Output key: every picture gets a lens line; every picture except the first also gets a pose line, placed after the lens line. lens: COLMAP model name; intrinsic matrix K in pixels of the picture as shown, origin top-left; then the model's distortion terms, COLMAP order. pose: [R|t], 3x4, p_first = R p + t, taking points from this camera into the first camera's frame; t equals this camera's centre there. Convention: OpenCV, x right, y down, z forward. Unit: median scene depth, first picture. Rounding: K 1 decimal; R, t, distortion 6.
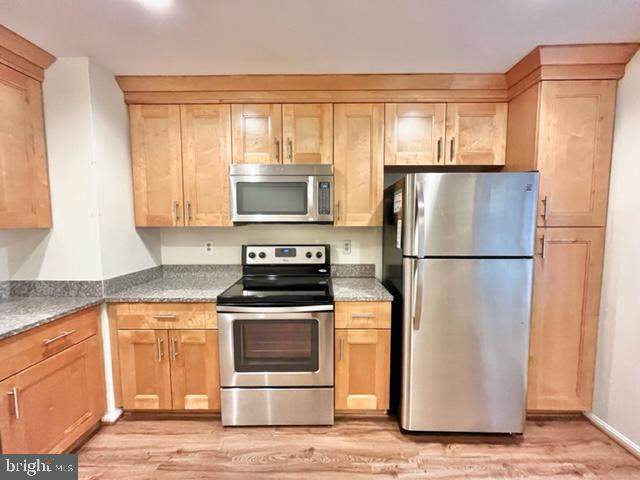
lens RADIAL K [[255.9, 0, 320.4], [0, 255.9, 241.4], [0, 0, 1]] dist [-0.003121, -0.000164]
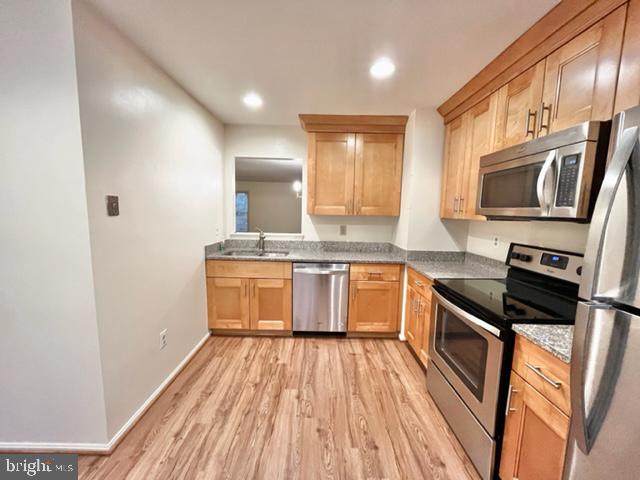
lens RADIAL K [[255.9, 0, 318.8], [0, 255.9, 240.1], [0, 0, 1]] dist [-0.003121, -0.000164]
pose [[0.008009, 0.116757, -0.993128, 0.648194], [-0.097402, 0.988528, 0.115431, -0.036559], [0.995213, 0.095809, 0.019289, 0.385965]]
